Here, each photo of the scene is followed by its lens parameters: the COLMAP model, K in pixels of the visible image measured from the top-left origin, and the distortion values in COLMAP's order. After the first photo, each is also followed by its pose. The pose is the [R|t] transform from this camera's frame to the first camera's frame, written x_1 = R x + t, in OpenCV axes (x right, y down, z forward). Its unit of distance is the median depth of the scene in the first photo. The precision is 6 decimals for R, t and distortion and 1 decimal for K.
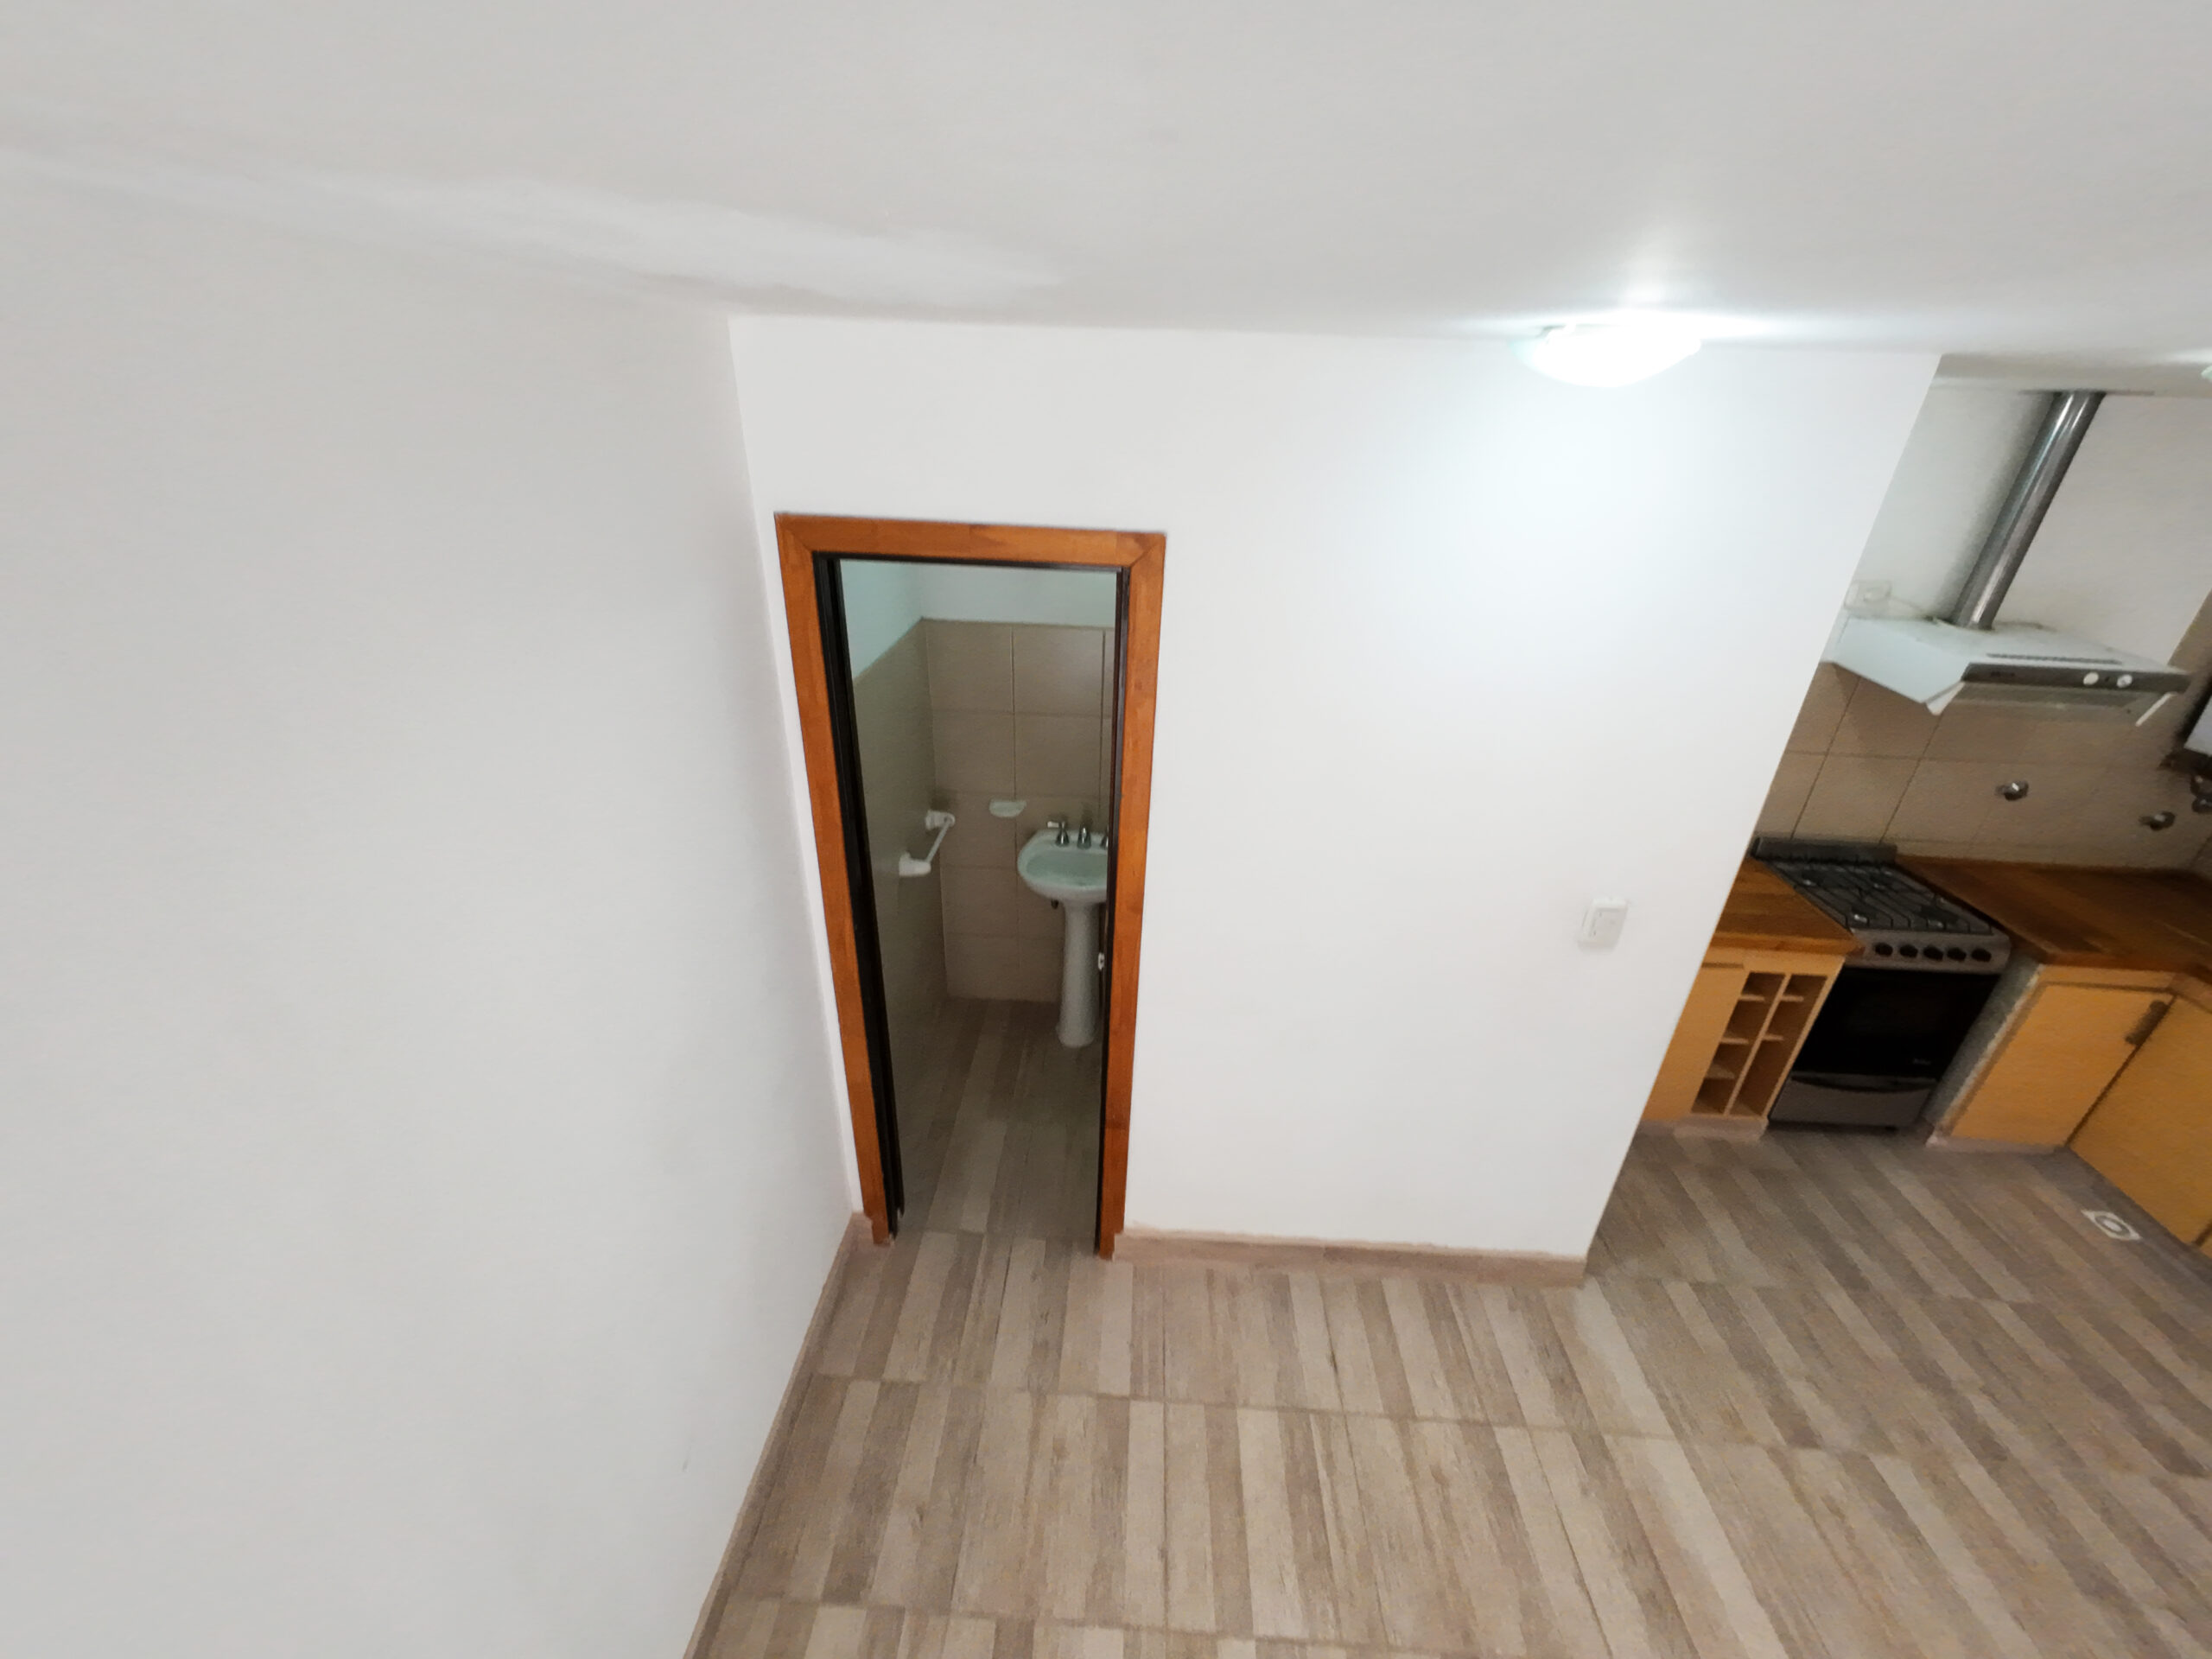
lens RADIAL K [[859.0, 0, 1114.1], [0, 859.0, 823.1], [0, 0, 1]] dist [0.000417, 0.000521]
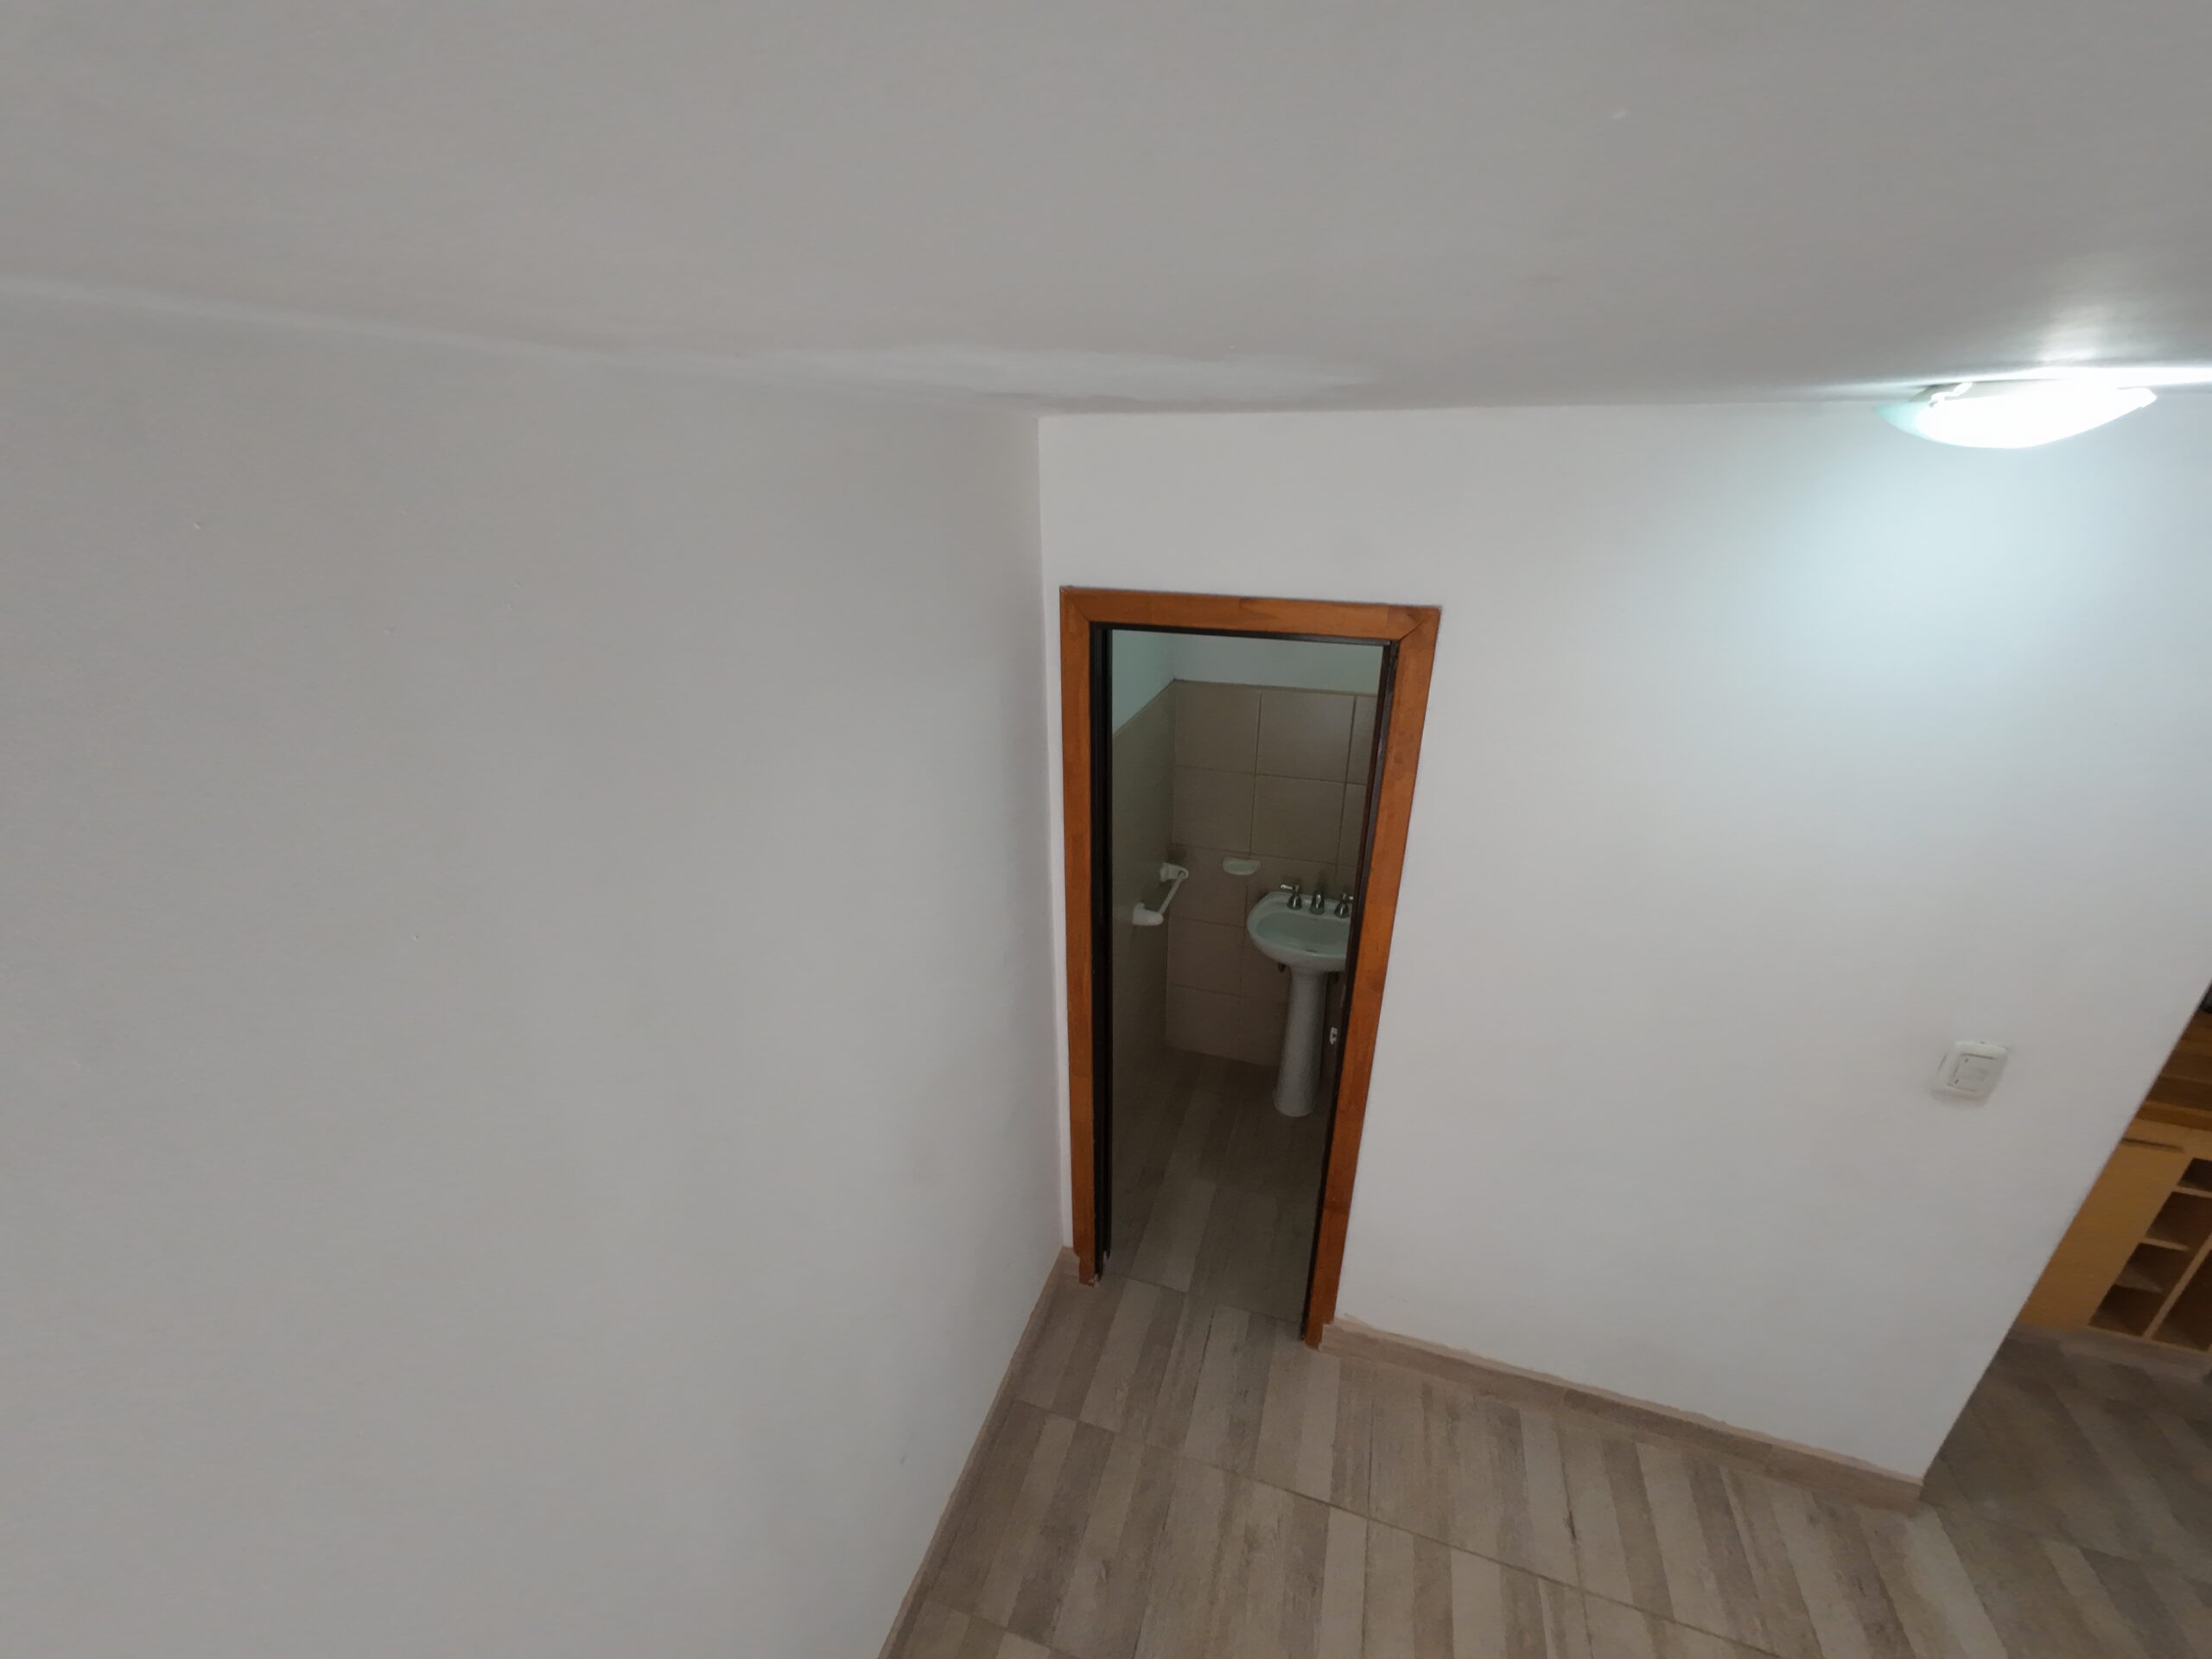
lens RADIAL K [[859.0, 0, 1111.1], [0, 859.0, 828.8], [0, 0, 1]] dist [0.000417, 0.000521]
pose [[0.963982, 0.068533, -0.256988, -0.022452], [-0.082040, 0.995735, -0.042200, -0.009522], [0.253000, 0.061763, 0.965493, -0.015763]]
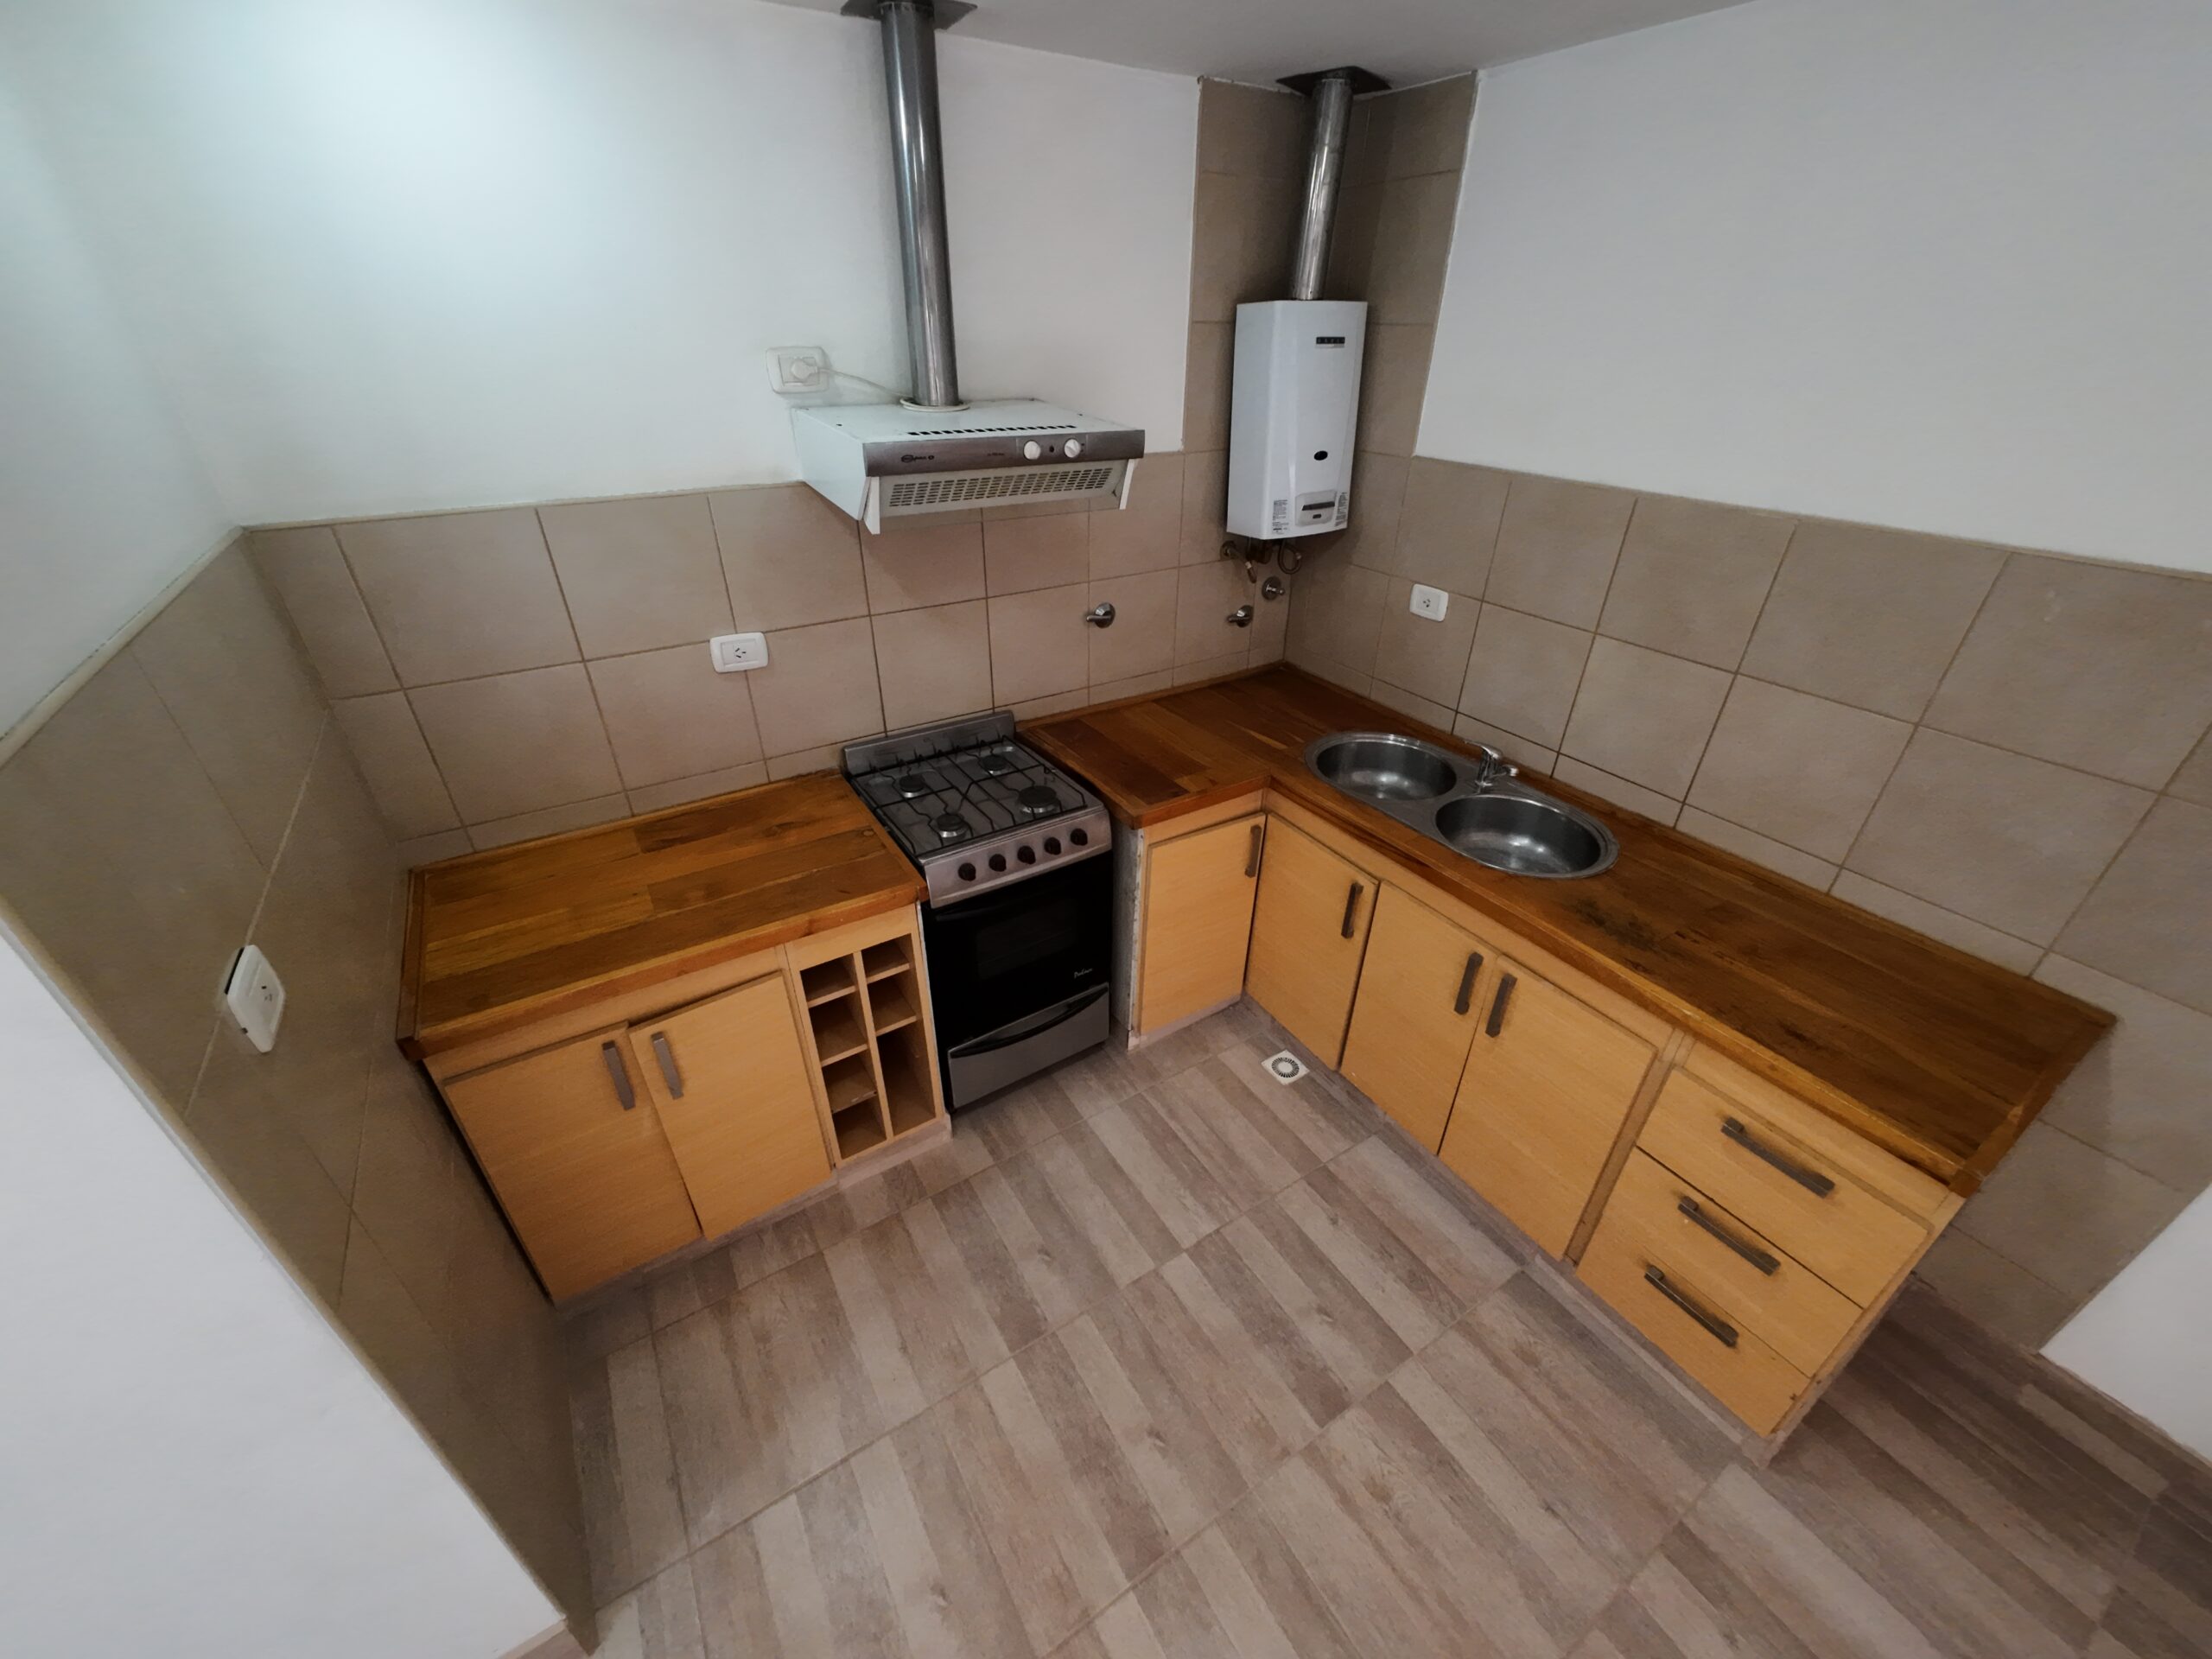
lens RADIAL K [[859.0, 0, 1104.0], [0, 859.0, 823.3], [0, 0, 1]] dist [0.000417, 0.000521]
pose [[0.821361, -0.312184, 0.477397, 0.647210], [0.267061, 0.950007, 0.161759, 0.020860], [-0.504028, -0.005368, 0.863670, 0.309908]]
